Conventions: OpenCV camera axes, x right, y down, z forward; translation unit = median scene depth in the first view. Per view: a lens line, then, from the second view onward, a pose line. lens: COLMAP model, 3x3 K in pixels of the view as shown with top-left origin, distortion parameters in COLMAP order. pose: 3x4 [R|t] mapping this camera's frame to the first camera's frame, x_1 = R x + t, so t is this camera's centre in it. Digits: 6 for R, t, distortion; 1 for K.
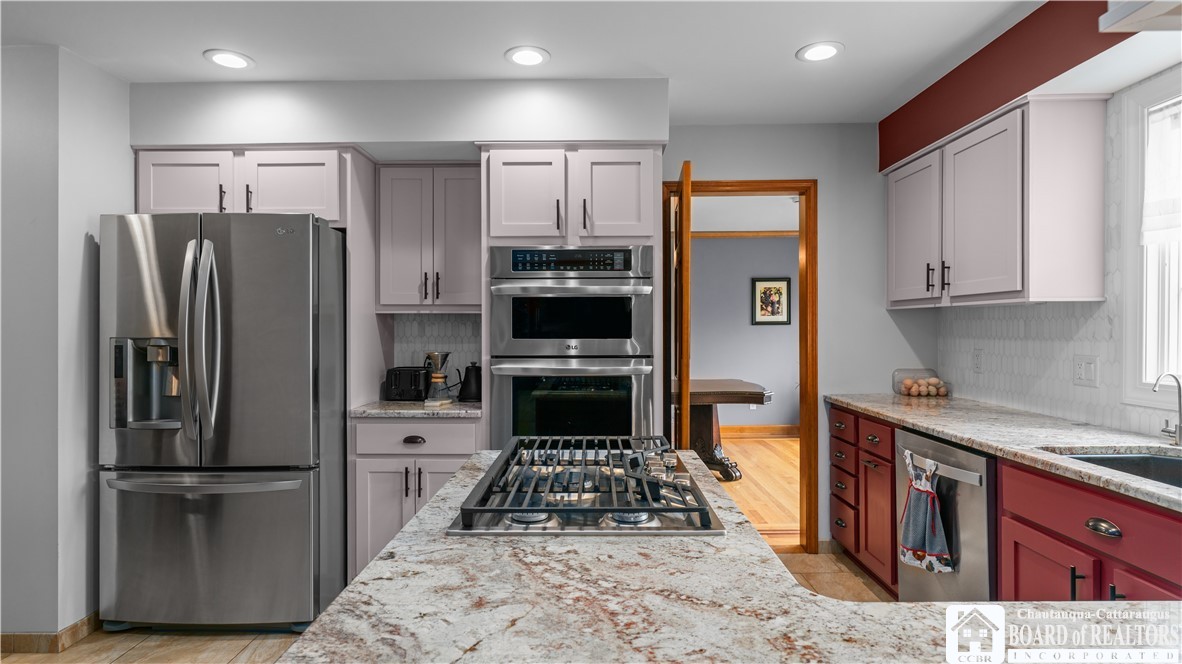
lens RADIAL K [[599.2, 0, 600.1], [0, 599.2, 327.1], [0, 0, 1]] dist [-0.002102, 0.000749]
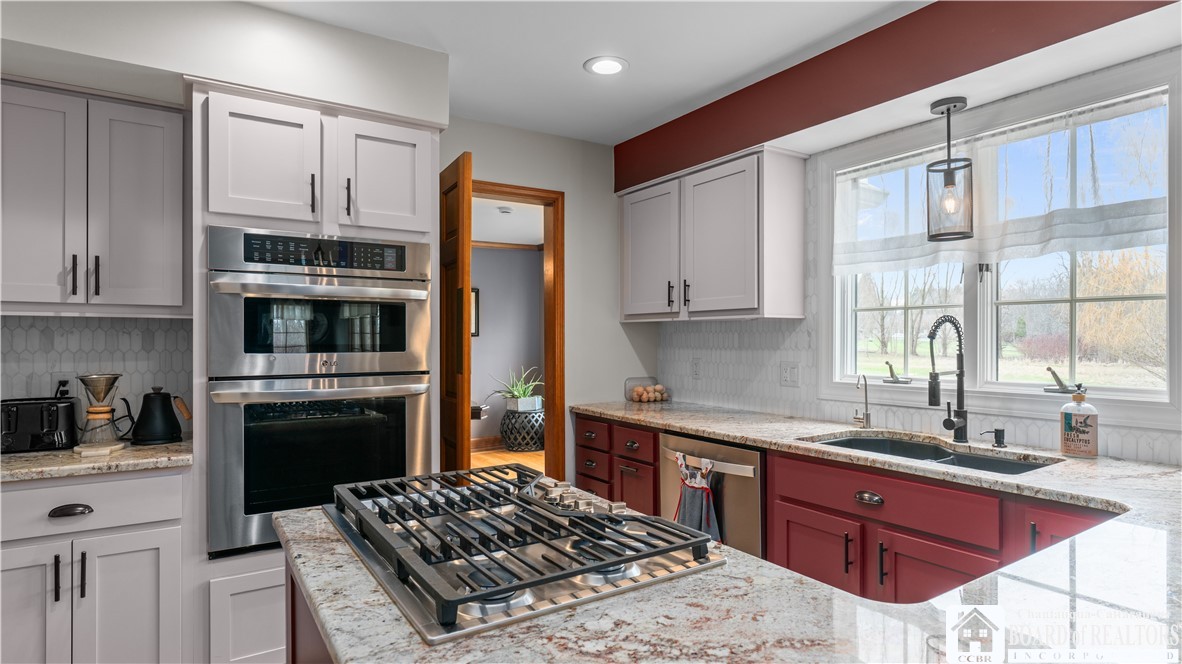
lens RADIAL K [[615.2, 0, 597.3], [0, 615.2, 339.3], [0, 0, 1]] dist [-0.017553, 0.012849]
pose [[0.837959, 0.001609, 0.545731, -0.193171], [-0.001664, 0.999999, -0.000393, 0.001475], [-0.545731, -0.000579, 0.837960, 0.130300]]
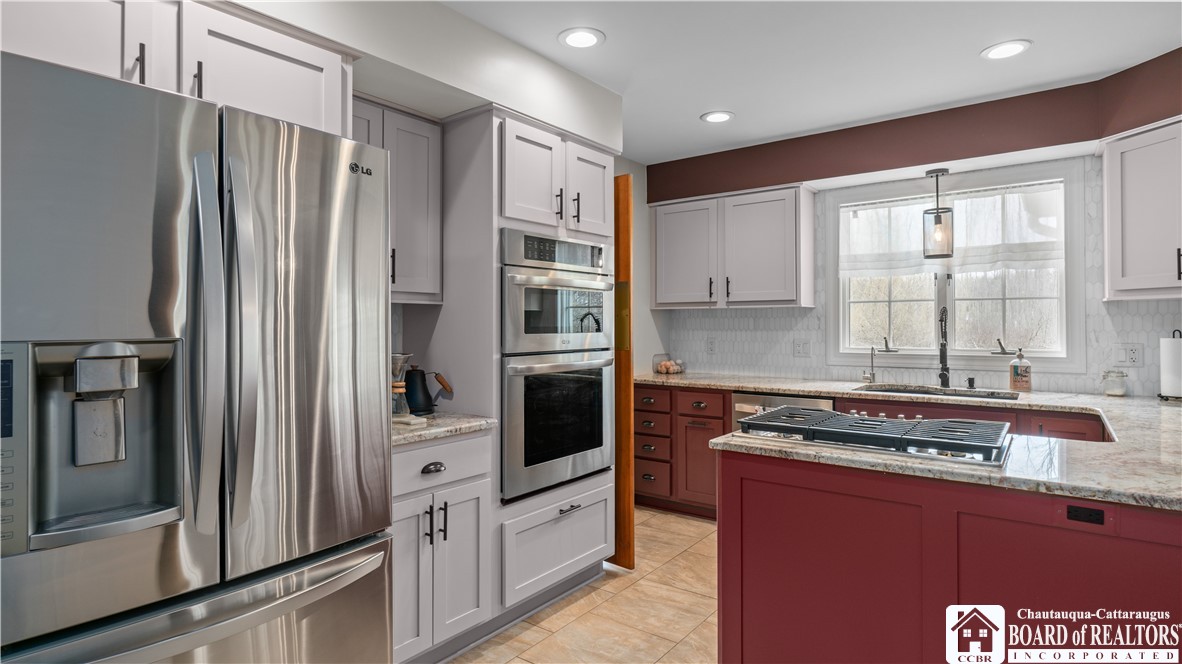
lens RADIAL K [[599.2, 0, 600.1], [0, 599.2, 327.1], [0, 0, 1]] dist [-0.002102, 0.000749]
pose [[0.609944, -0.003564, 0.792437, -0.787233], [0.000796, 0.999992, 0.003884, 0.005155], [-0.792445, -0.001738, 0.609942, 0.360924]]
